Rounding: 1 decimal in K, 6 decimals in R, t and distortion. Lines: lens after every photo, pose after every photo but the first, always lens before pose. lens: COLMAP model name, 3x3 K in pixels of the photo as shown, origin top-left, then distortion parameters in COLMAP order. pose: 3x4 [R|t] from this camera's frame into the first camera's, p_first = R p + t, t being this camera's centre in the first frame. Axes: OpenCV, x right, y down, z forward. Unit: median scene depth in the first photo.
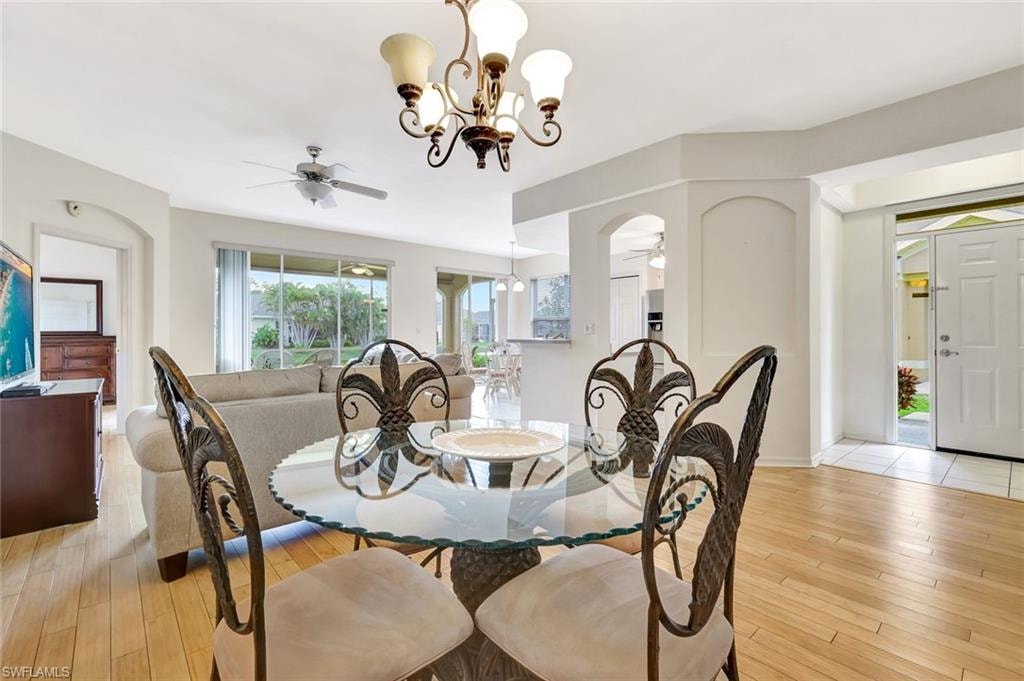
lens RADIAL K [[449.7, 0, 511.4], [0, 449.7, 331.9], [0, 0, 1]] dist [0.008229, 0.000086]
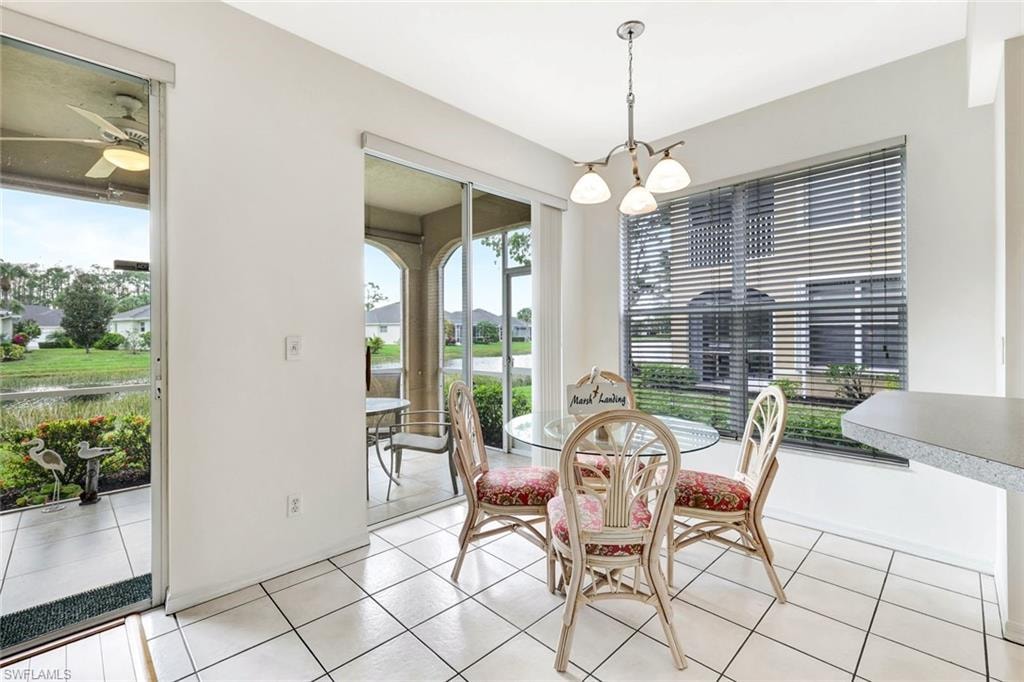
lens RADIAL K [[453.1, 0, 525.9], [0, 453.1, 331.3], [0, 0, 1]] dist [-0.003423, -0.000686]
pose [[0.998183, -0.001627, 0.060234, -0.096061], [0.001830, 0.999993, -0.003320, -0.012553], [-0.060228, 0.003424, 0.998179, 0.892284]]
